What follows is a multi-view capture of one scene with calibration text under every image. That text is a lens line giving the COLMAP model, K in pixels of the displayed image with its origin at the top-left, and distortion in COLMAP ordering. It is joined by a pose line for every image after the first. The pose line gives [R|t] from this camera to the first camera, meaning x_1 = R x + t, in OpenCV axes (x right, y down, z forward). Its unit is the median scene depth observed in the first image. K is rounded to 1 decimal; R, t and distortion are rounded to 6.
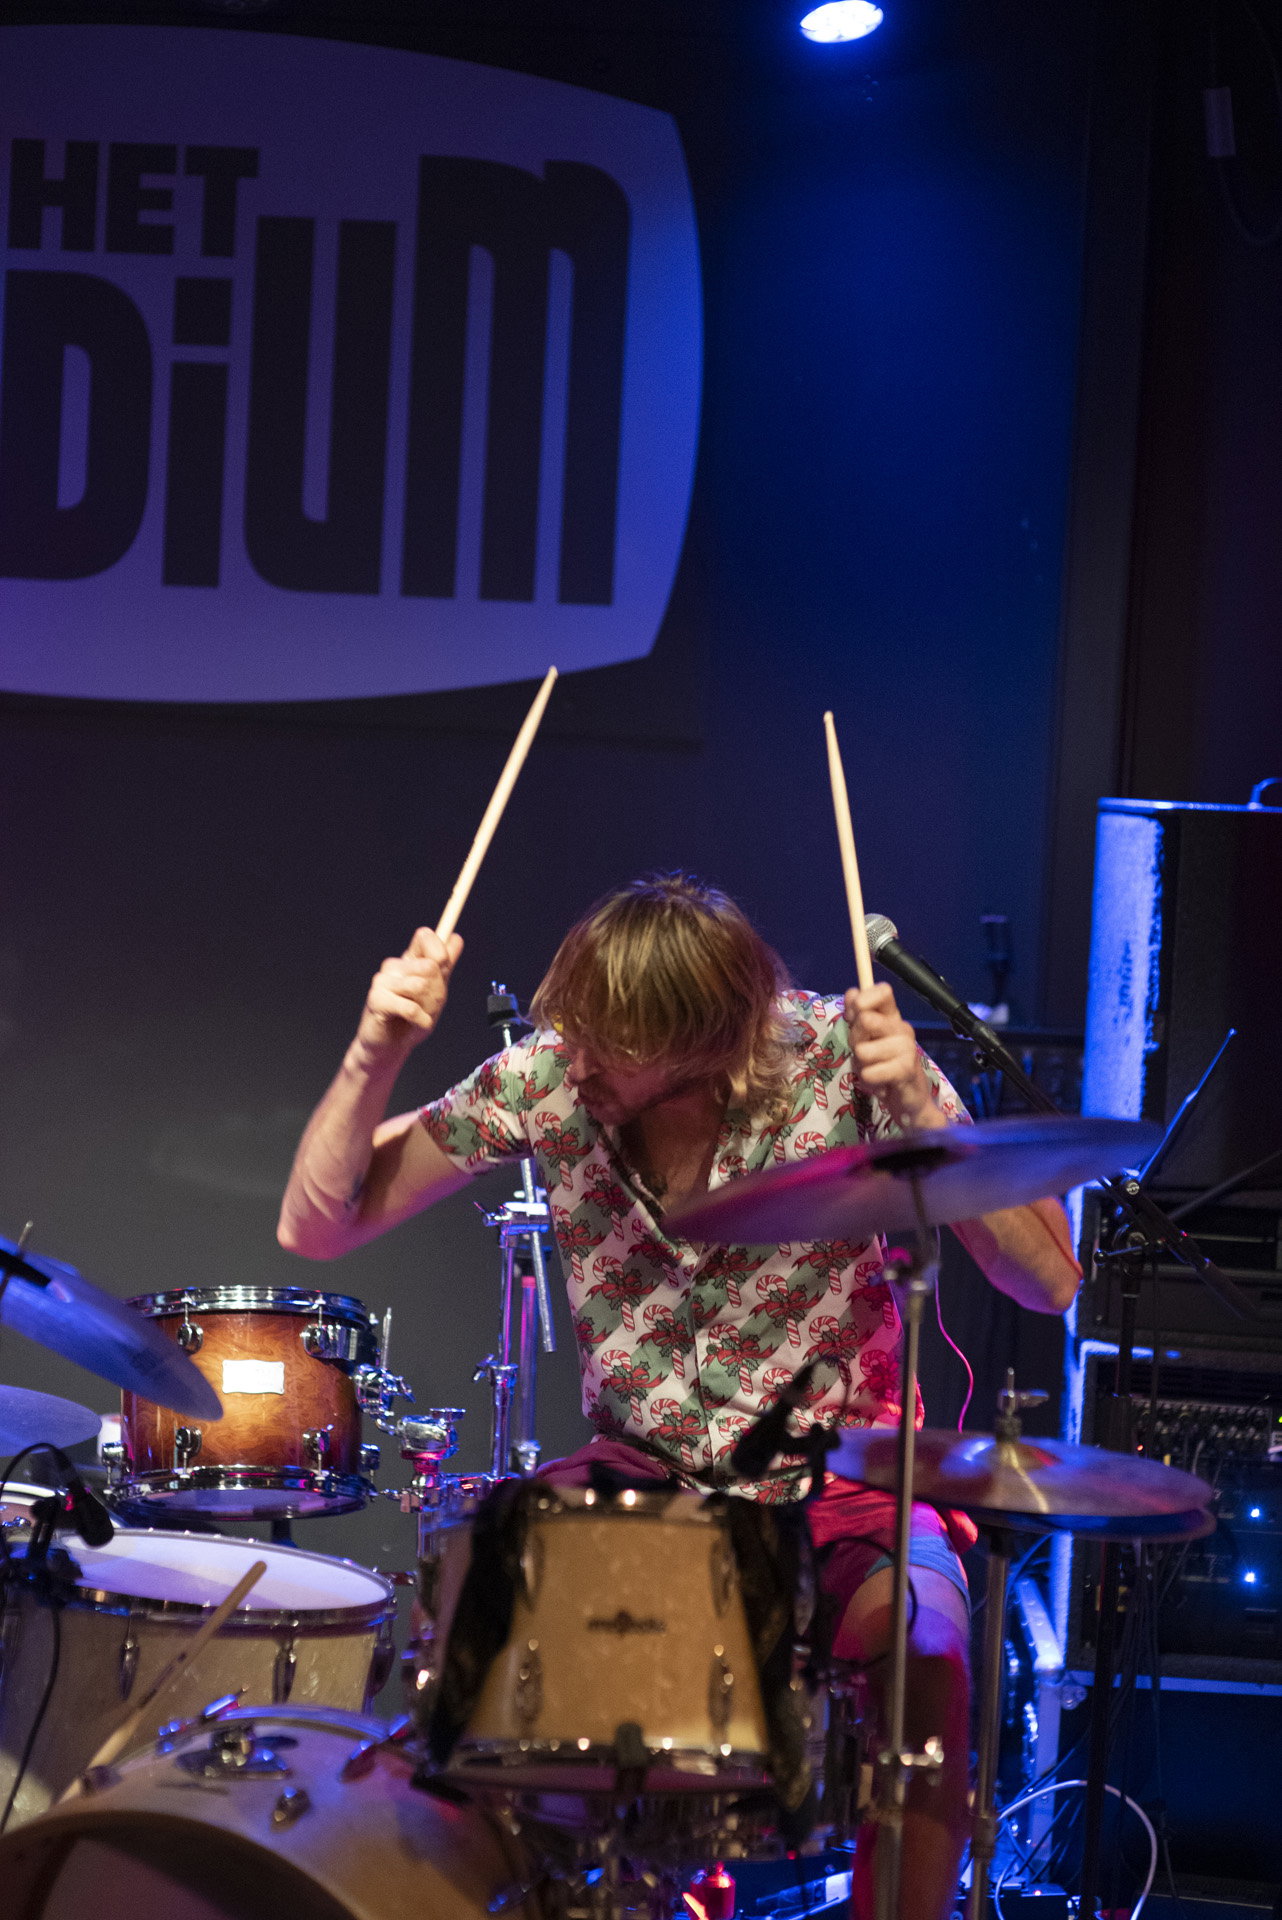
lens RADIAL K [[4475.9, 0, 641.7], [0, 4475.9, 965.4], [0, 0, 1]] dist [-0.077684, 0.000000]
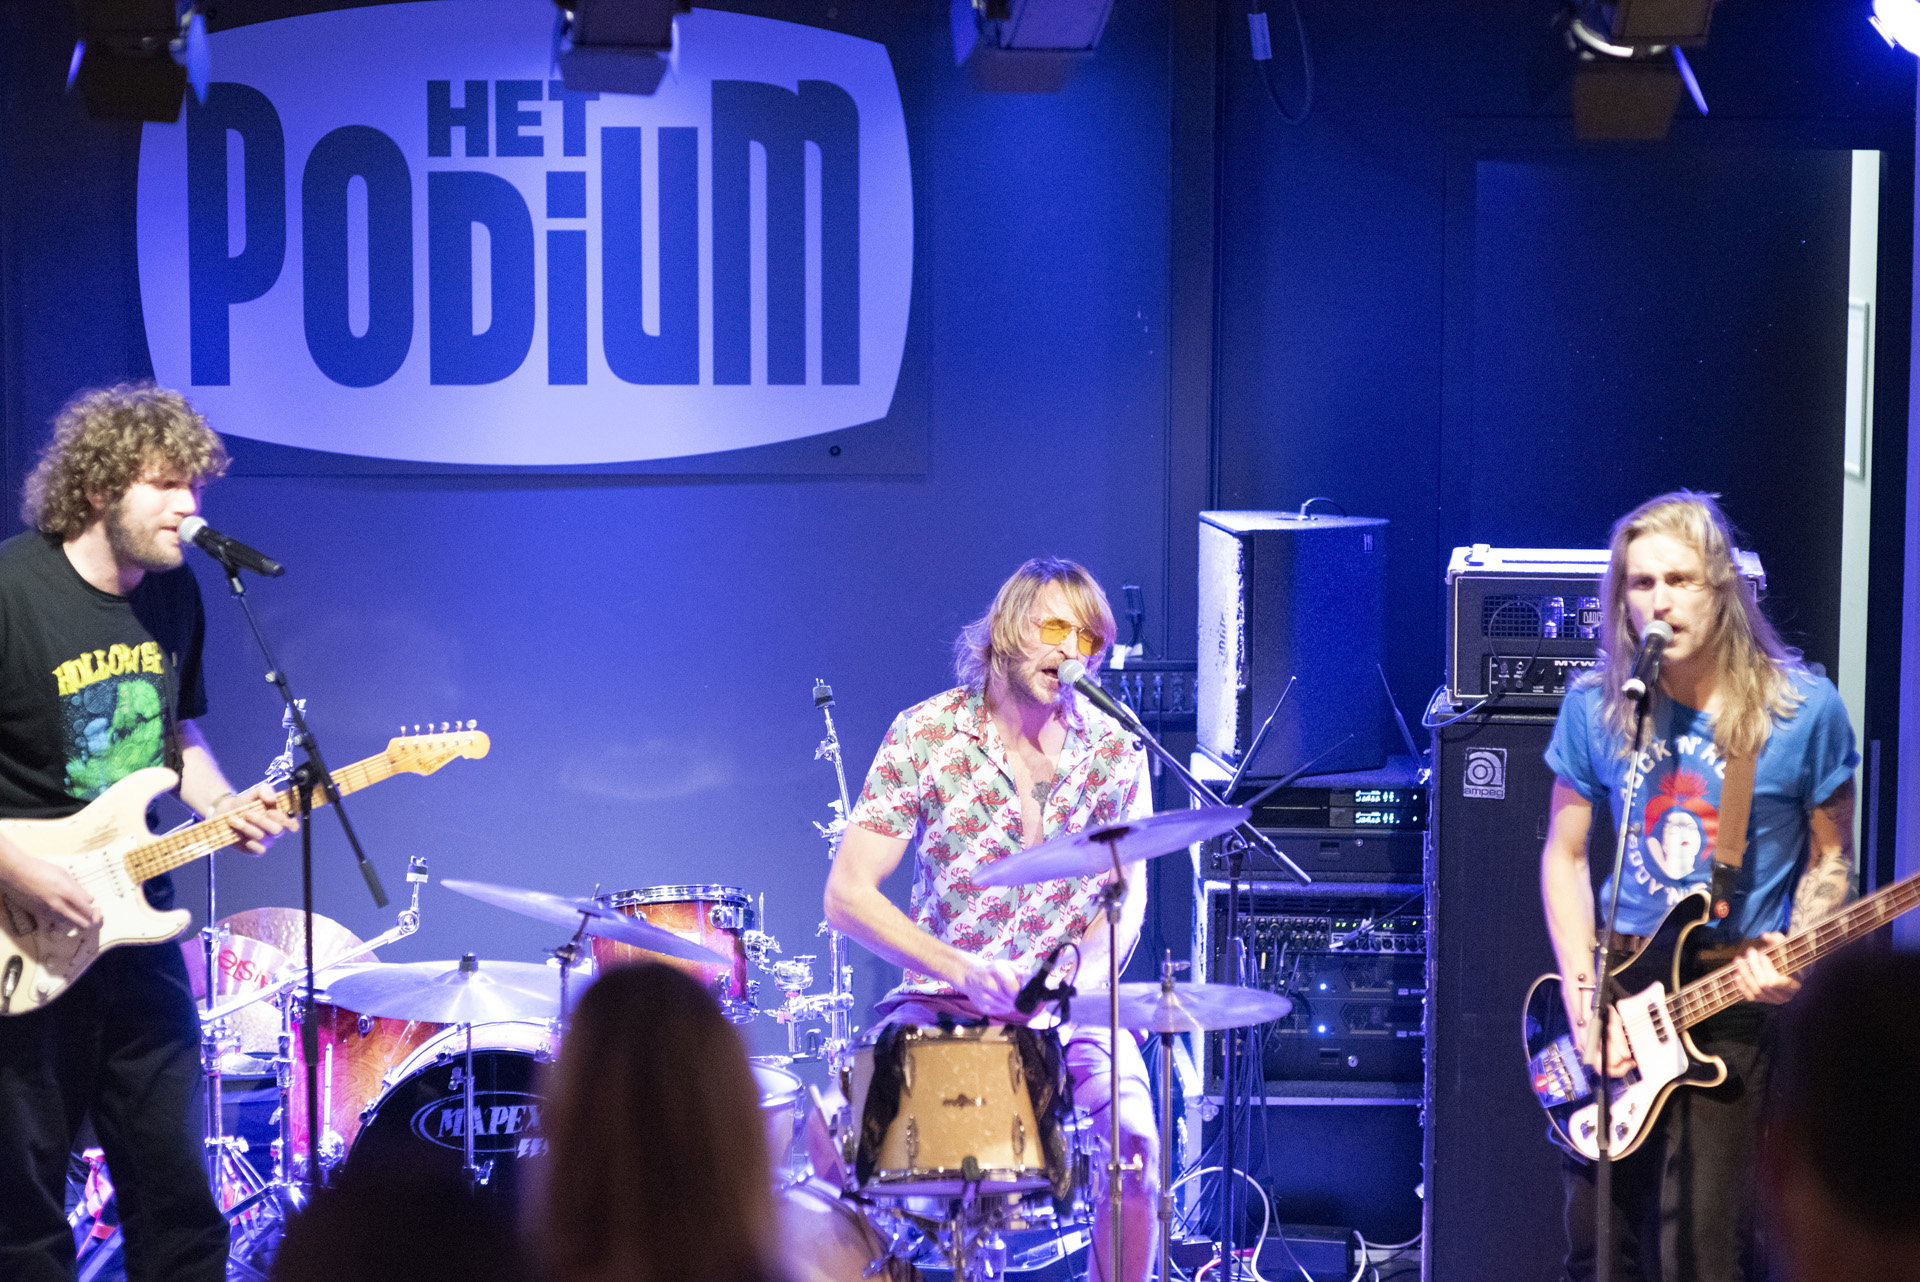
lens RADIAL K [[4475.9, 0, 959.0], [0, 4475.9, 637.9], [0, 0, 1]] dist [-0.077684, 0.000000]
pose [[0.997502, -0.051883, 0.047937, -0.053643], [0.048732, 0.996714, 0.064708, -0.100945], [-0.051137, -0.062210, 0.996752, -0.508625]]
